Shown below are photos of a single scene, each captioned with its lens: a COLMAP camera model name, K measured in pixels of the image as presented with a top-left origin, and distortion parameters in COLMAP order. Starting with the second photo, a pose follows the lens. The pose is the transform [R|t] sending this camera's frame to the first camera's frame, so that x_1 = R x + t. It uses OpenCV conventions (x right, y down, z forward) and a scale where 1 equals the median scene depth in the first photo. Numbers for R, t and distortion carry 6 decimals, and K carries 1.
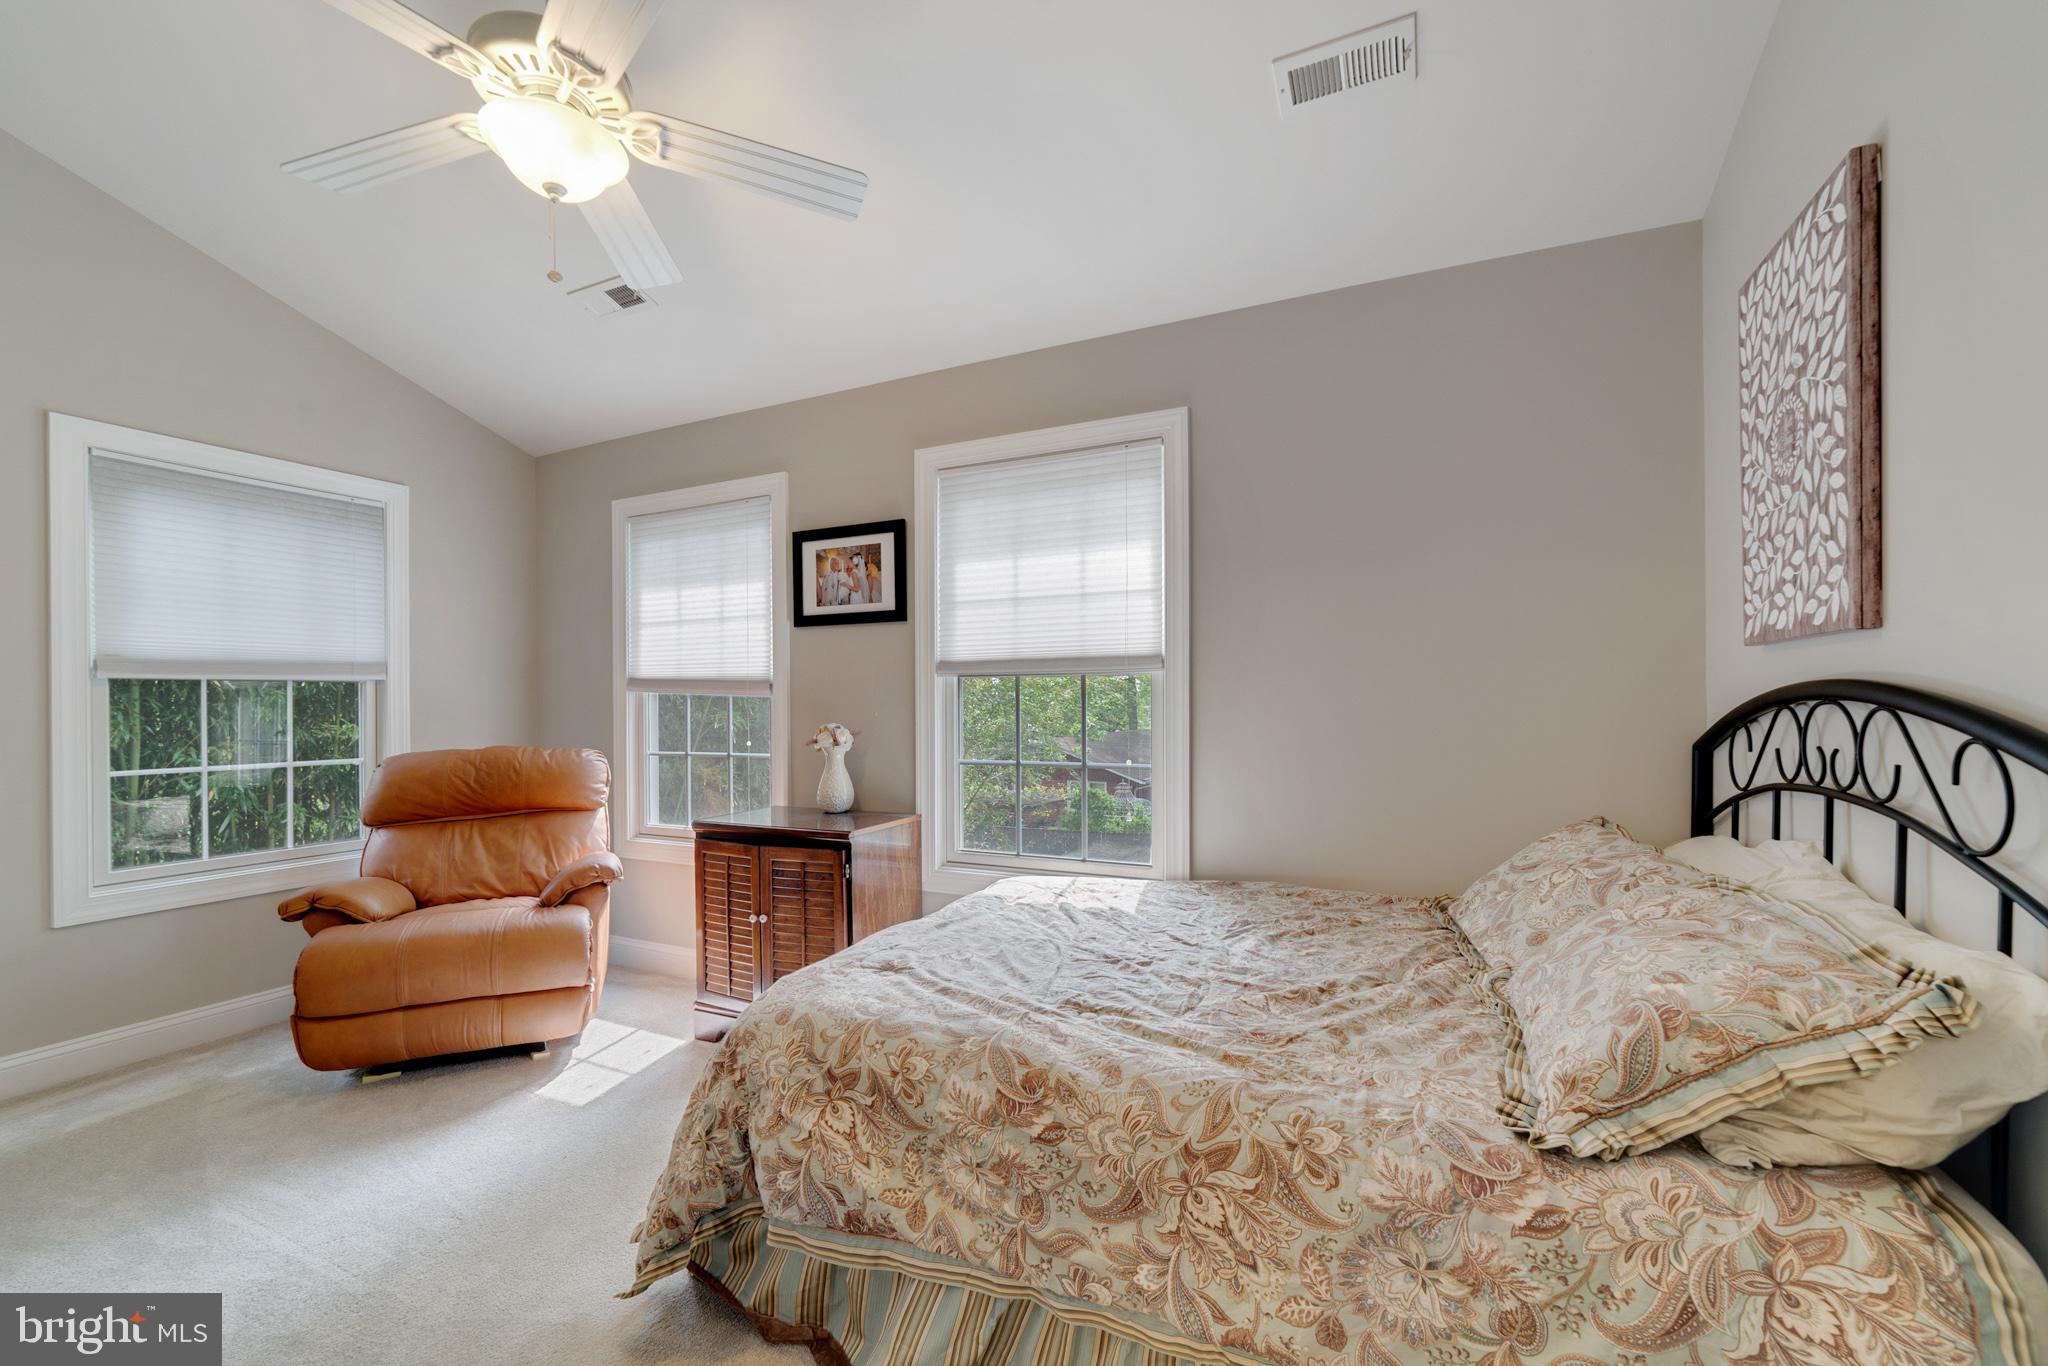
lens RADIAL K [[829.7, 0, 1019.2], [0, 829.7, 703.4], [0, 0, 1]] dist [-0.001988, -0.000380]
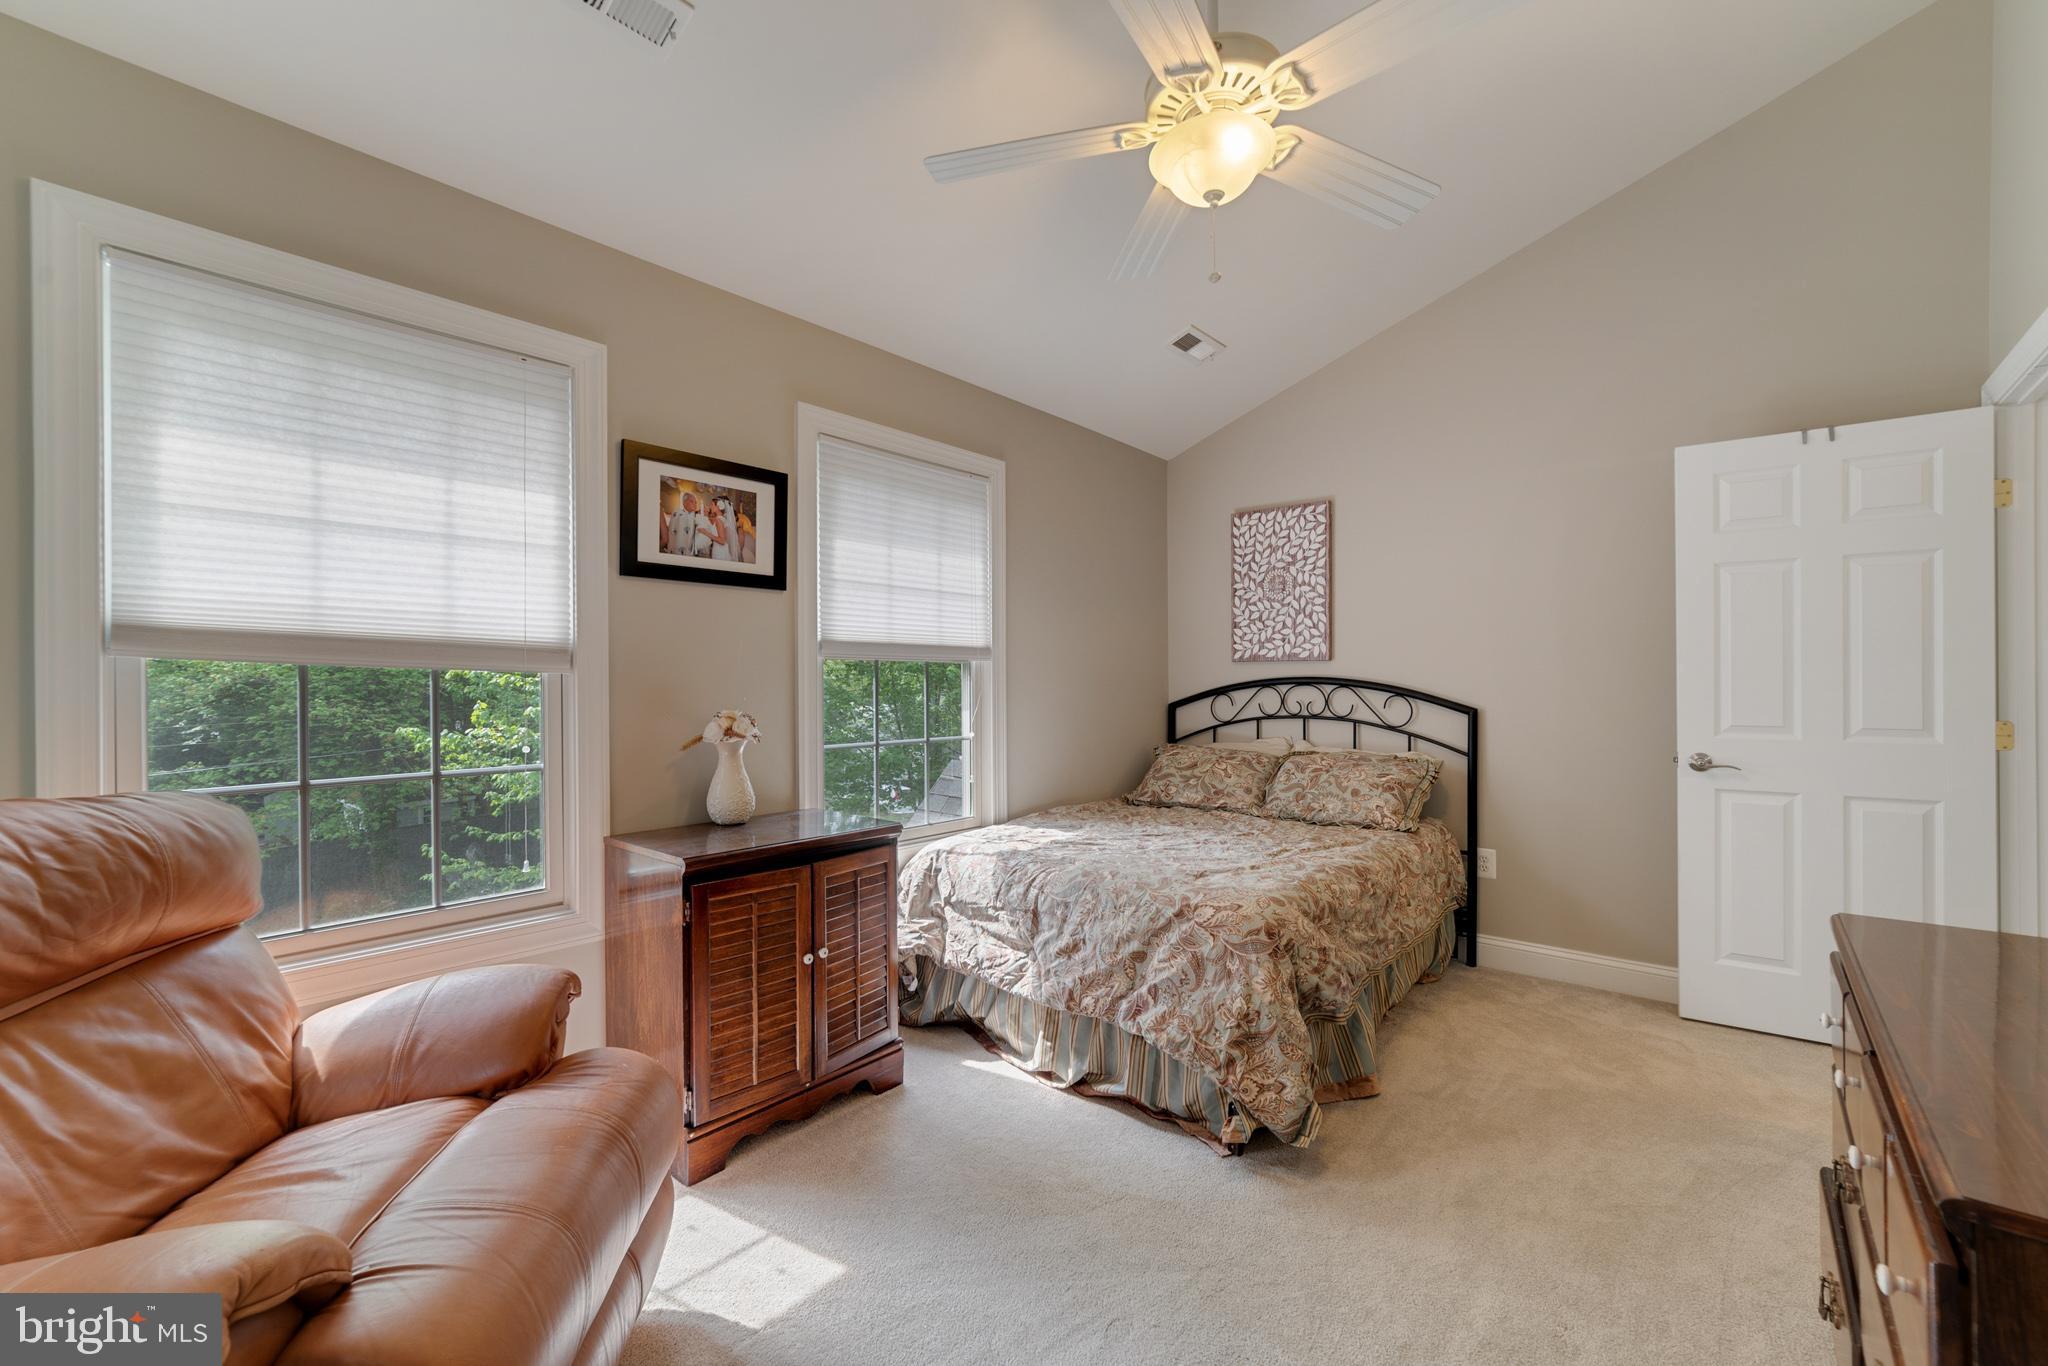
lens RADIAL K [[829.7, 0, 1023.4], [0, 829.7, 684.1], [0, 0, 1]] dist [-0.001988, -0.000380]
pose [[0.270203, 0.003530, 0.962797, -0.894739], [0.001873, 0.999989, -0.004192, 0.002779], [-0.962801, 0.002937, 0.270194, 0.515828]]
